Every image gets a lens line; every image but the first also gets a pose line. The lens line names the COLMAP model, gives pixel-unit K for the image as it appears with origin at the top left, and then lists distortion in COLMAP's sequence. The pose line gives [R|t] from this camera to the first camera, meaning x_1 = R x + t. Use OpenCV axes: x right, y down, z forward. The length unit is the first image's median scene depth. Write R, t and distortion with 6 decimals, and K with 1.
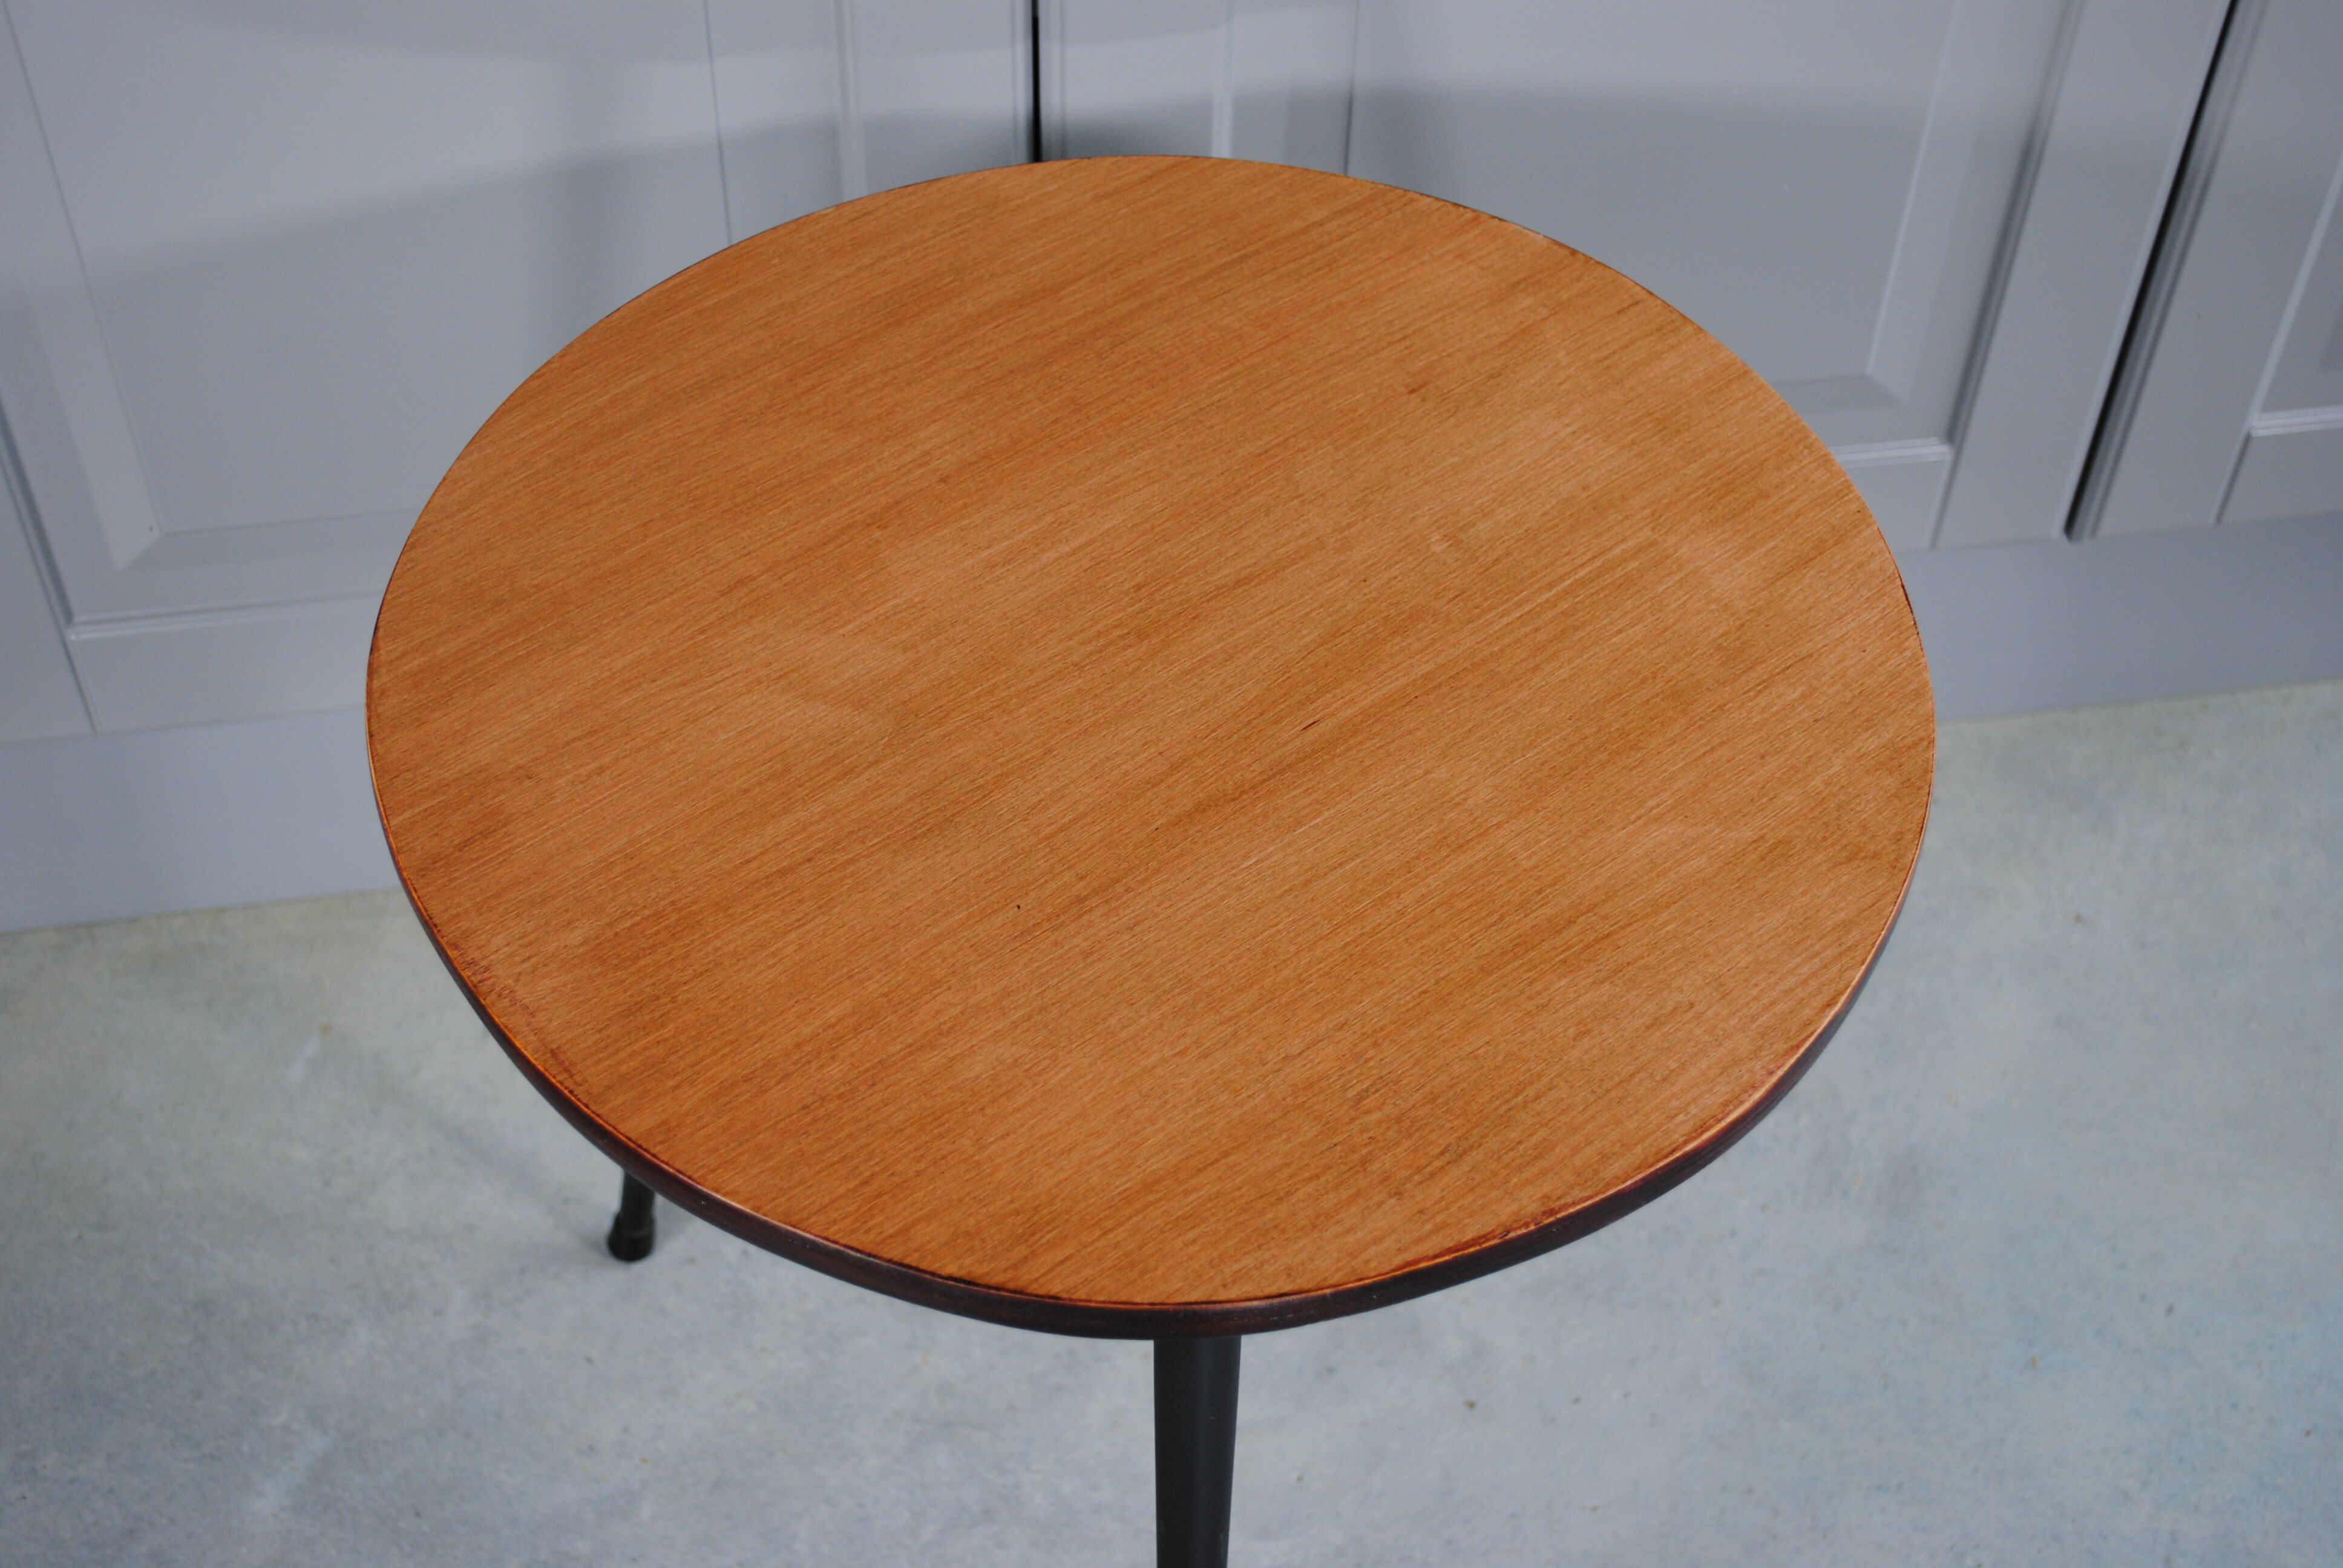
lens RADIAL K [[3209.3, 0, 1186.5], [0, 3209.3, 776.9], [0, 0, 1]] dist [-0.016425, 0.000000]
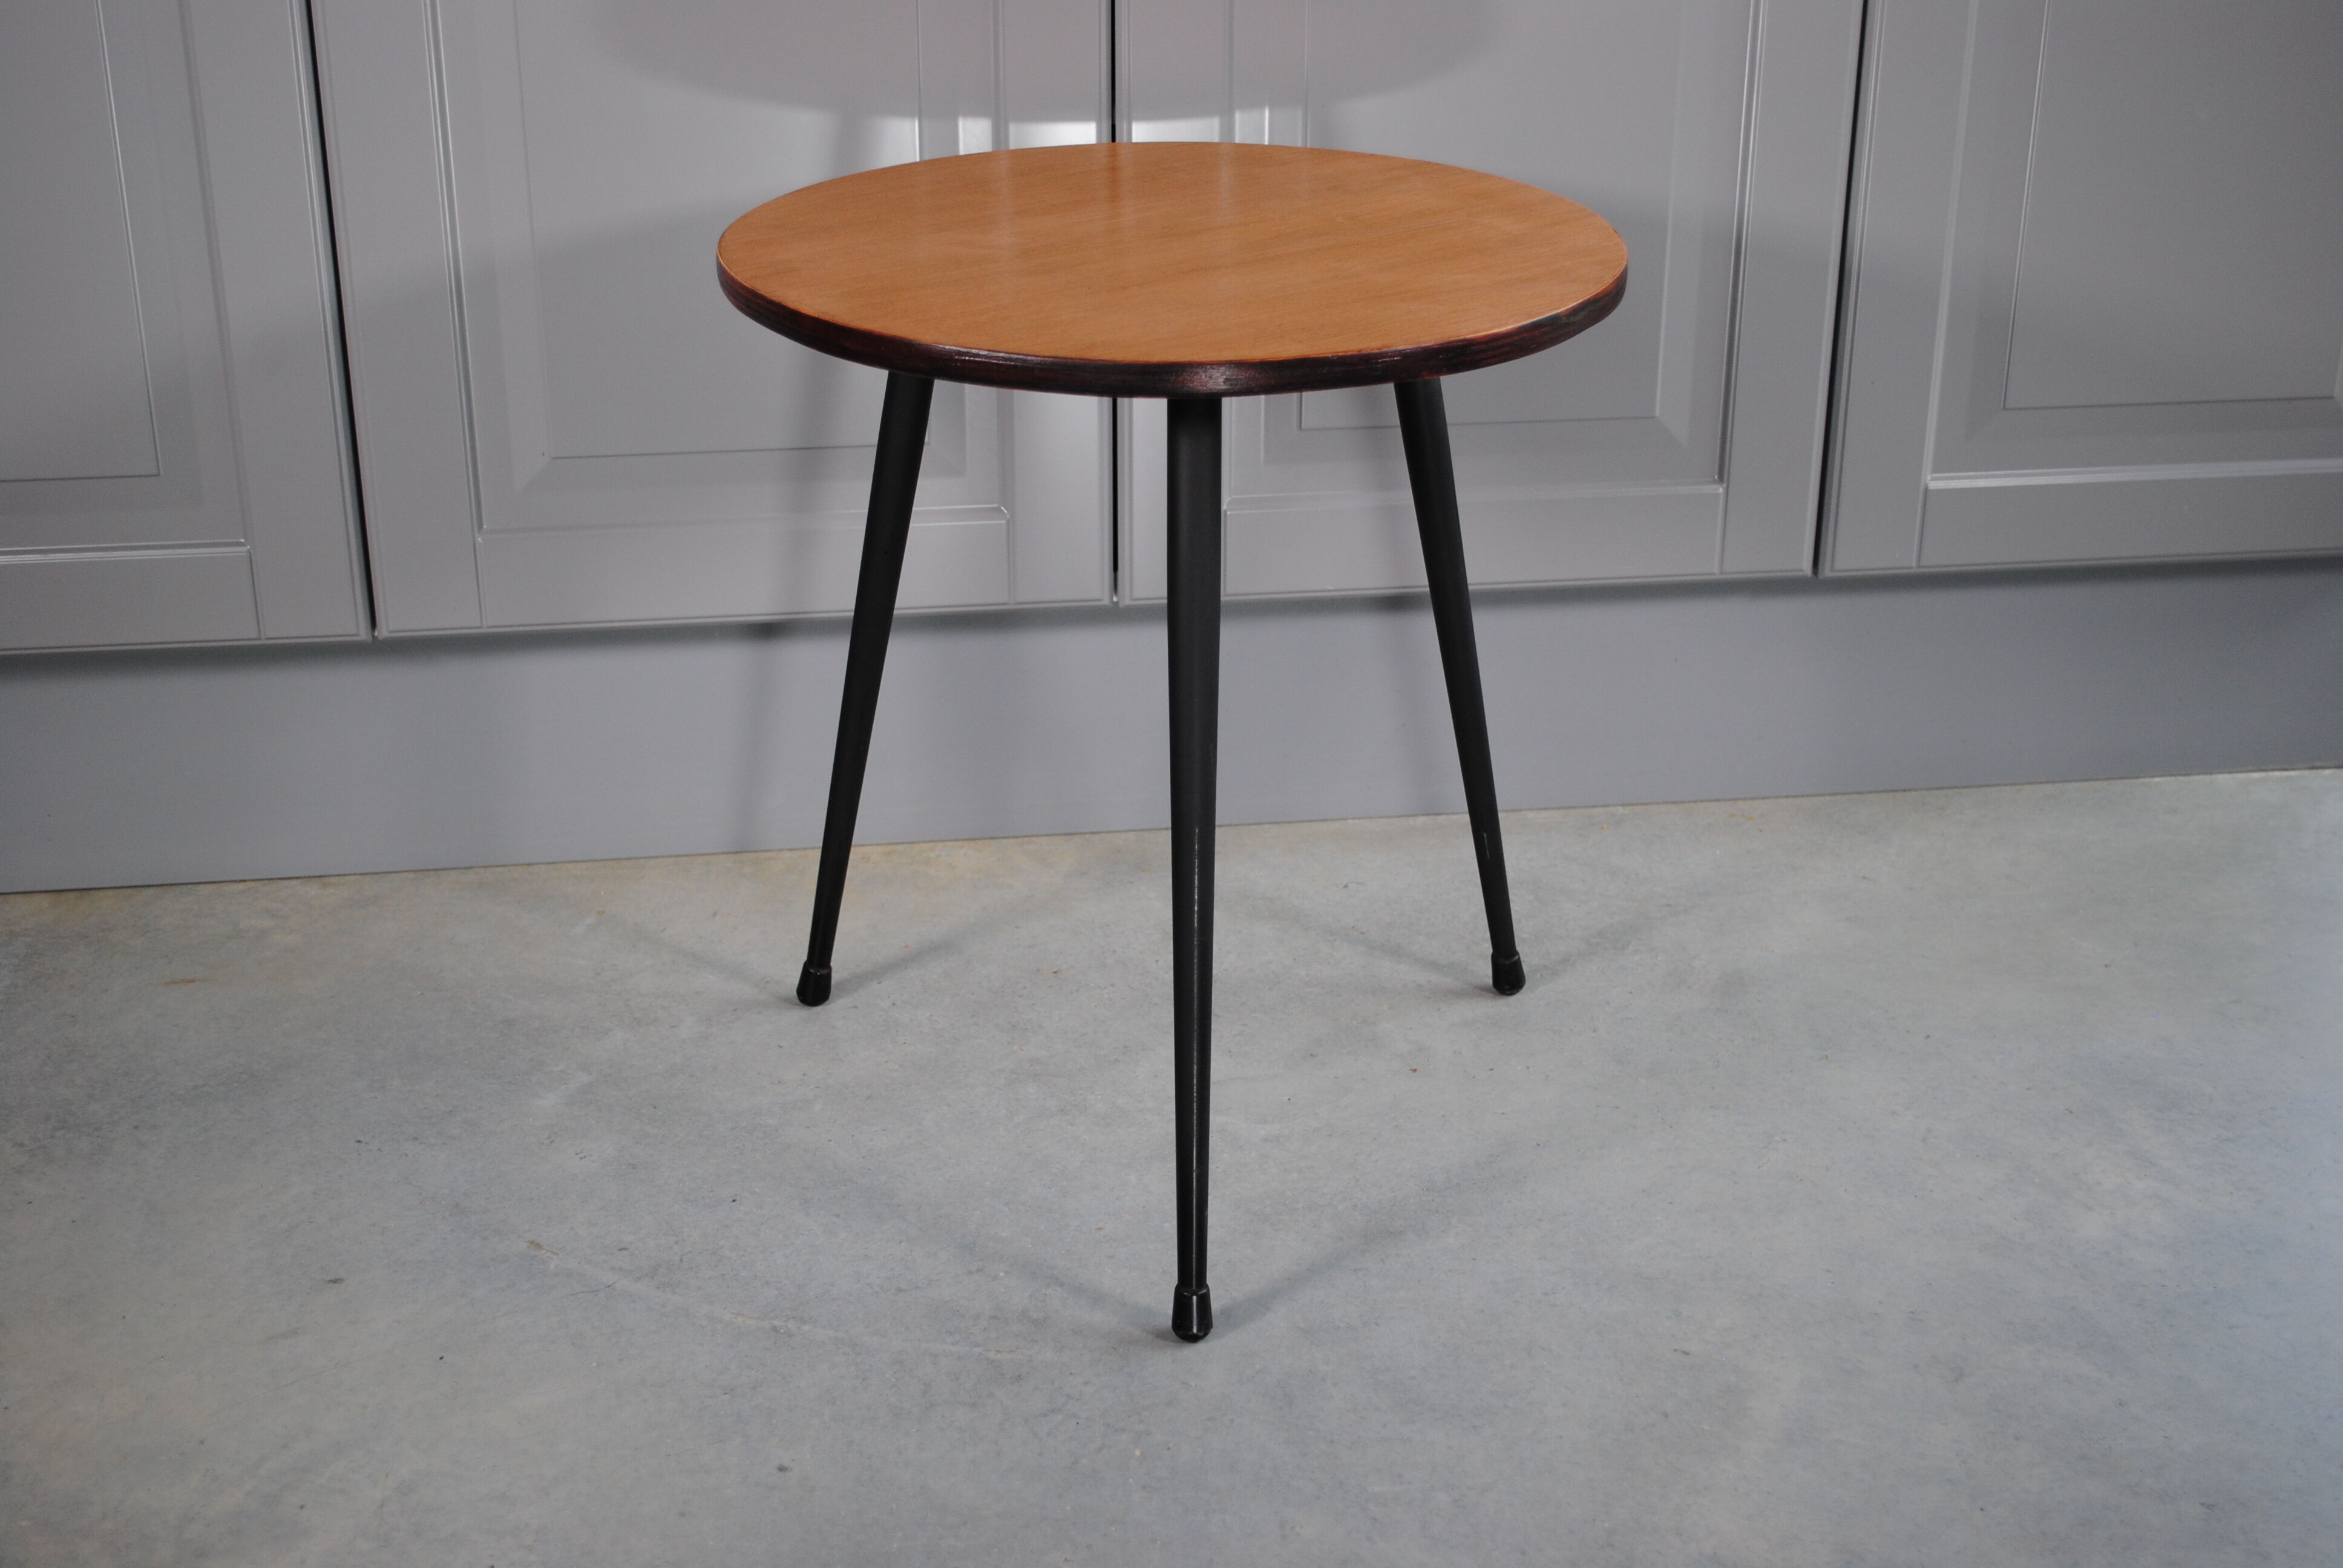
lens RADIAL K [[3092.1, 0, 1176.5], [0, 3092.1, 730.1], [0, 0, 1]] dist [-0.016099, 0.000000]
pose [[0.999368, -0.006769, -0.034894, 0.053413], [-0.009034, 0.901083, -0.433552, 1.012925], [0.034377, 0.433593, 0.900453, -0.418590]]
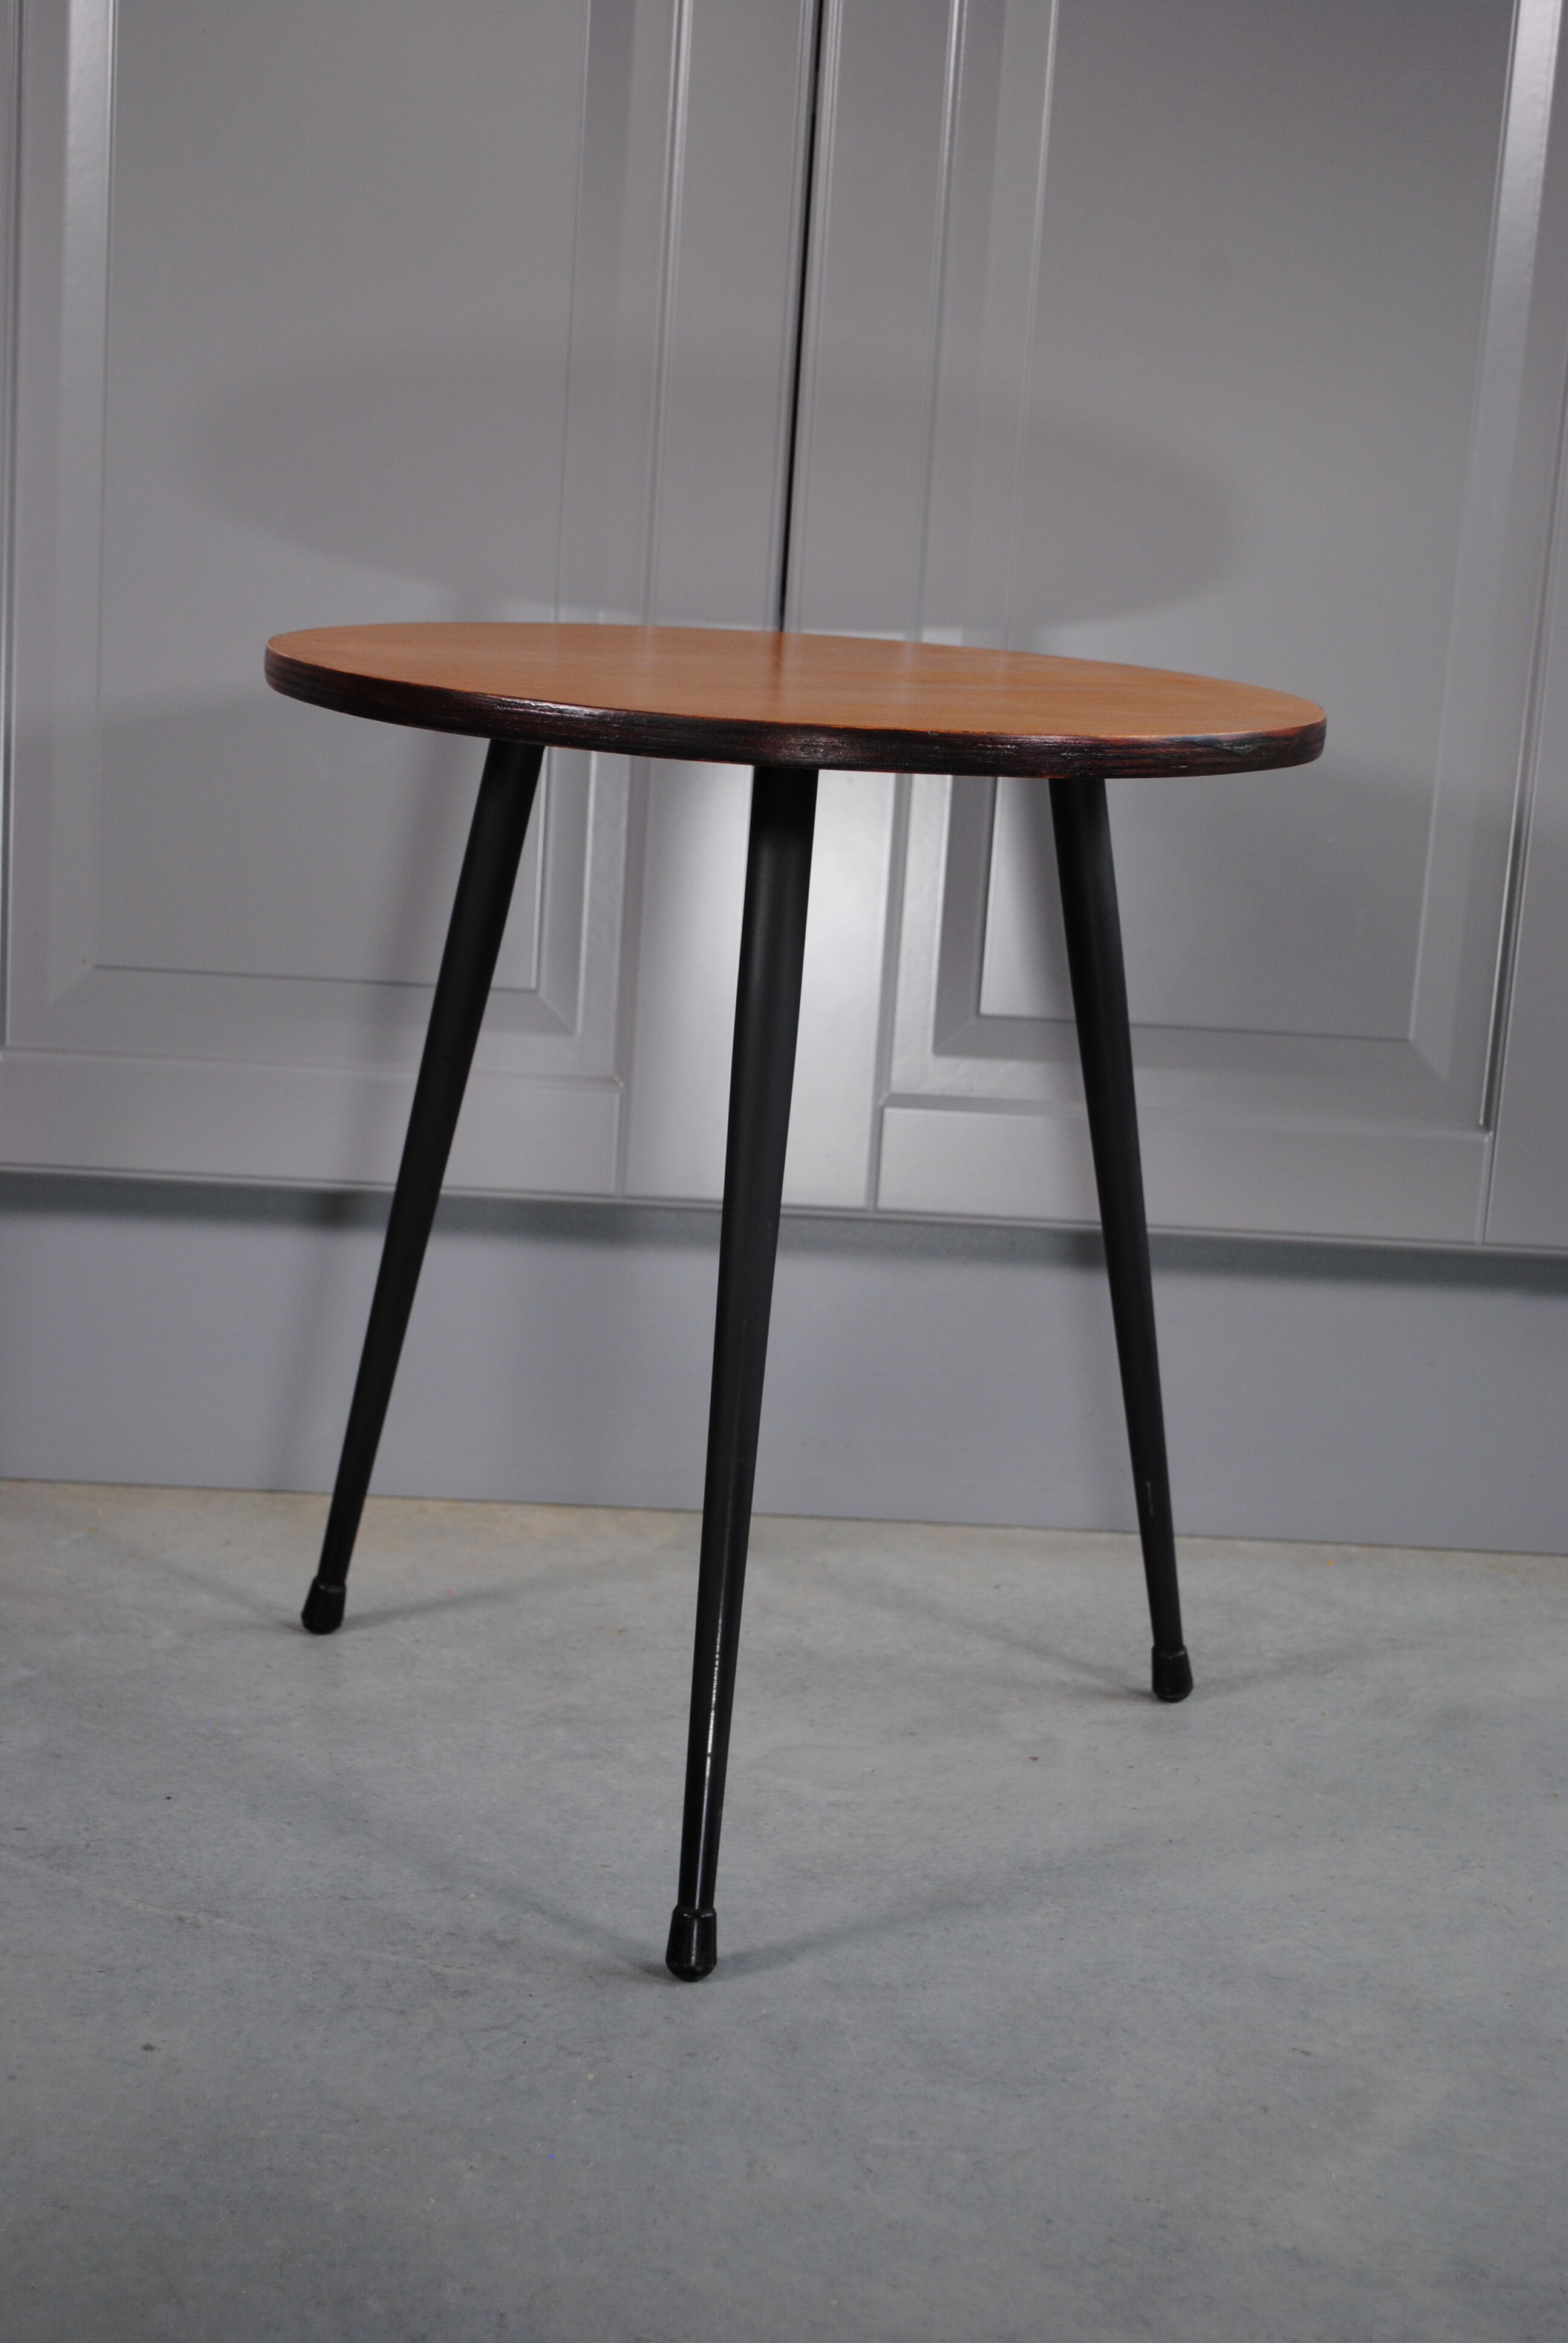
lens RADIAL K [[3747.9, 0, 785.1], [0, 3747.9, 1170.3], [0, 0, 1]] dist [0.019697, 0.000000]
pose [[0.991427, 0.066658, -0.112383, 0.213853], [-0.120339, 0.800904, -0.586576, 1.272396], [0.050908, 0.595072, 0.802059, -0.267759]]
